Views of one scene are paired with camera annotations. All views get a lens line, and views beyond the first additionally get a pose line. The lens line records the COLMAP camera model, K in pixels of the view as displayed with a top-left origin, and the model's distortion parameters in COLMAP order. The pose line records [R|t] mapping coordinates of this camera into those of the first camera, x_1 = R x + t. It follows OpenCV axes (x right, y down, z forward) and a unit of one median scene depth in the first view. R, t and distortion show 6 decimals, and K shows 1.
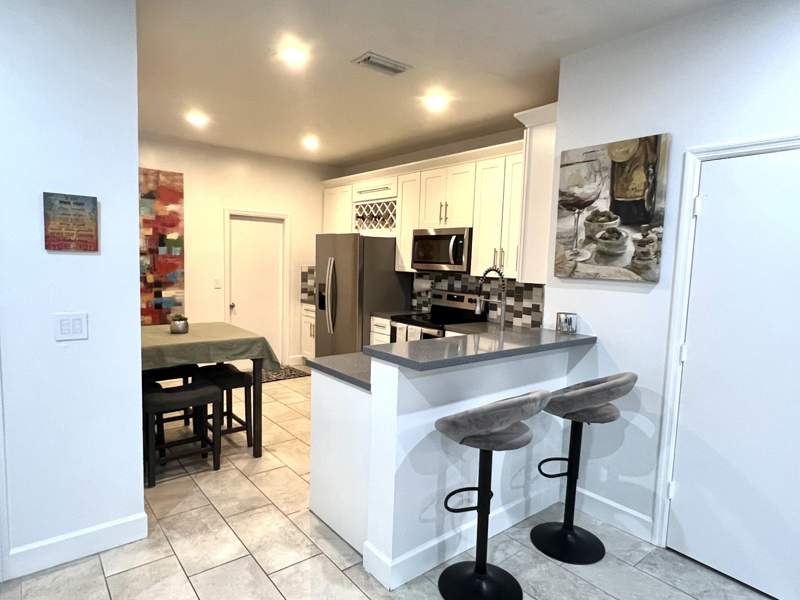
lens RADIAL K [[471.6, 0, 399.5], [0, 471.6, 301.5], [0, 0, 1]] dist [-0.000375, -0.000047]
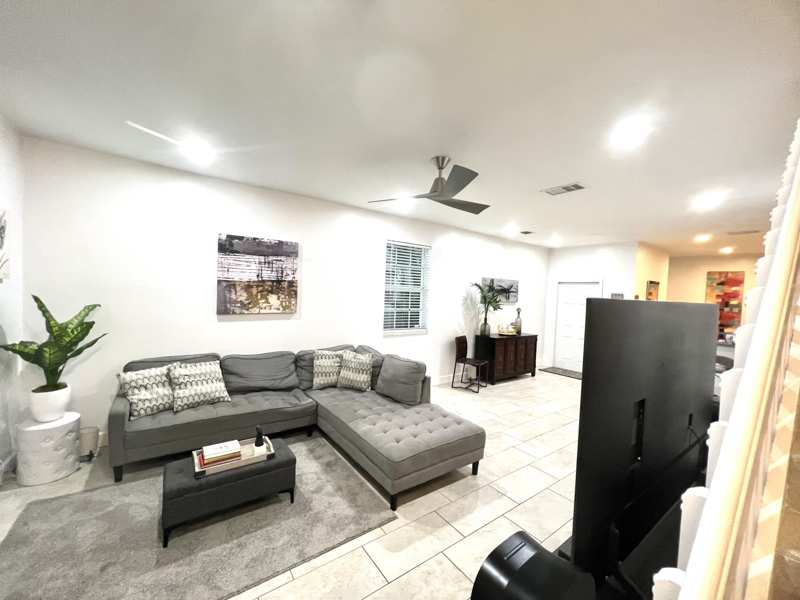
lens RADIAL K [[319.1, 0, 397.3], [0, 319.1, 301.7], [0, 0, 1]] dist [-0.003783, -0.000022]
pose [[-0.063183, 0.000592, -0.998002, 0.977893], [-0.138697, 0.990291, 0.009368, 0.045627], [0.988317, 0.139011, -0.062488, -0.342845]]
